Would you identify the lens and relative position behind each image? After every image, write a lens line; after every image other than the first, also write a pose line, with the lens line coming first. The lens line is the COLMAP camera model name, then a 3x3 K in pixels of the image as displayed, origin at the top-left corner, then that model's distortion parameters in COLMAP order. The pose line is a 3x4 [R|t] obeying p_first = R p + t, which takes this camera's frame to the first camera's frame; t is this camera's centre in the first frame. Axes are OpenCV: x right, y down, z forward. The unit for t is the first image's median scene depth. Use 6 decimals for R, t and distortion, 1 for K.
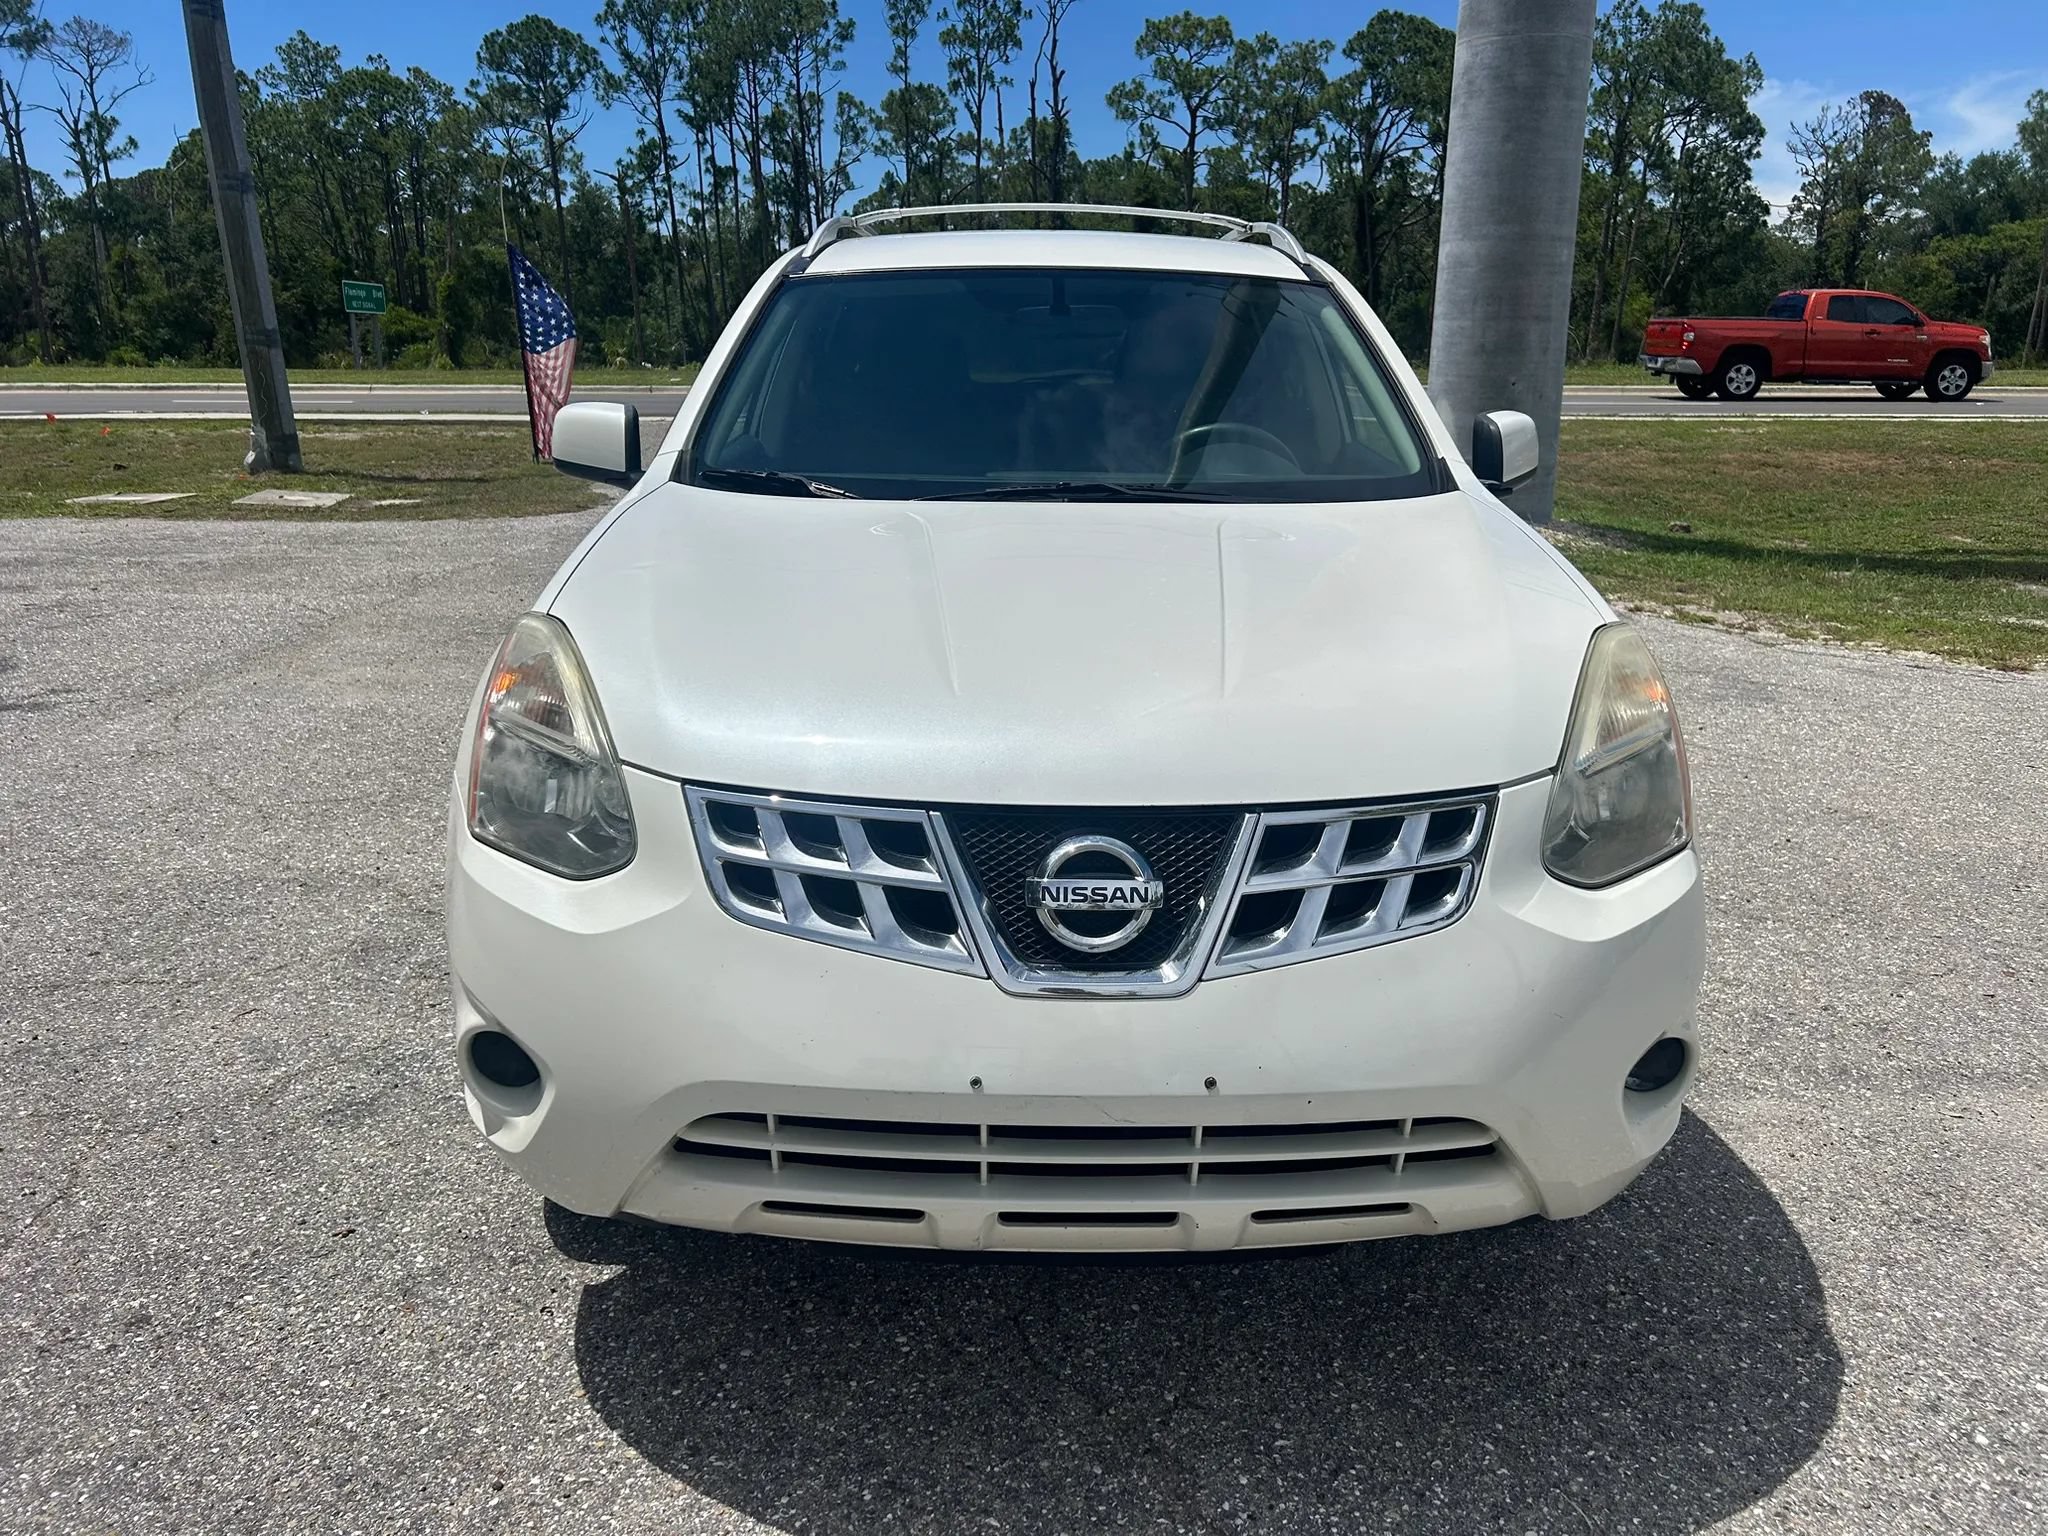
lens RADIAL K [[1558.7, 0, 1027.4], [0, 1558.7, 769.9], [0, 0, 1]] dist [0.012197, -0.021625]
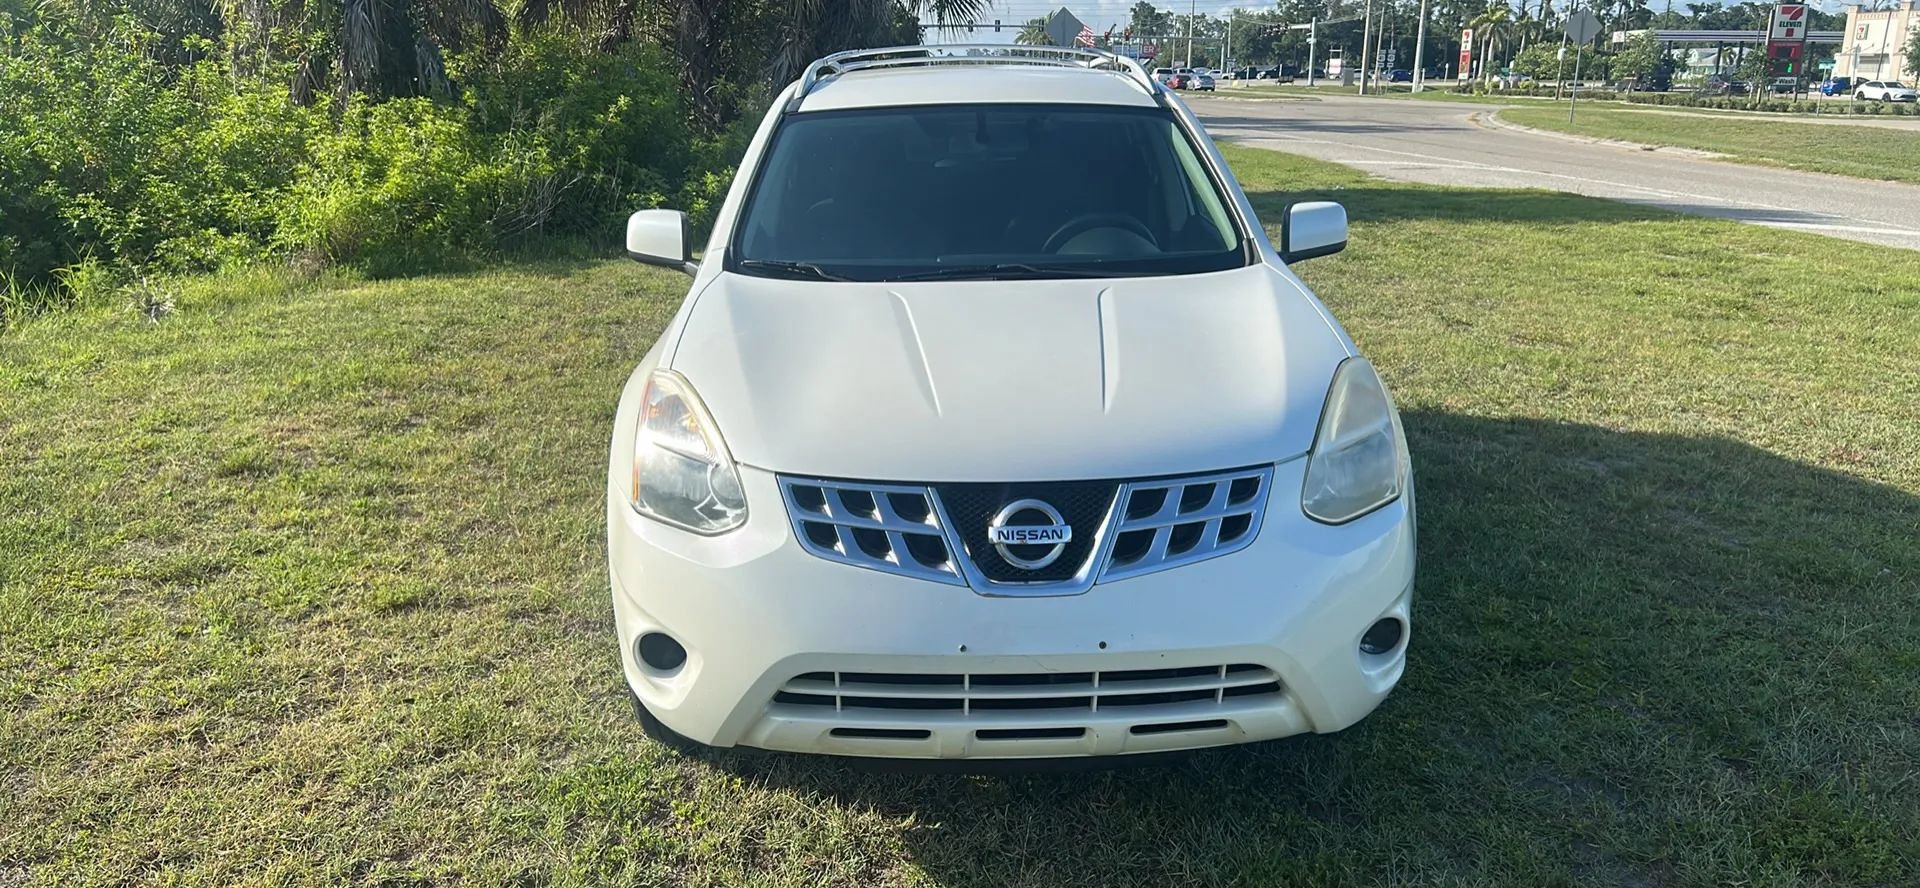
lens RADIAL K [[1387.9, 0, 955.9], [0, 1387.9, 450.2], [0, 0, 1]] dist [0.034254, -0.015048]
pose [[0.999554, -0.025644, 0.015276, -0.052472], [0.025831, 0.999592, -0.012185, 0.005771], [-0.014958, 0.012574, 0.999809, -0.451157]]
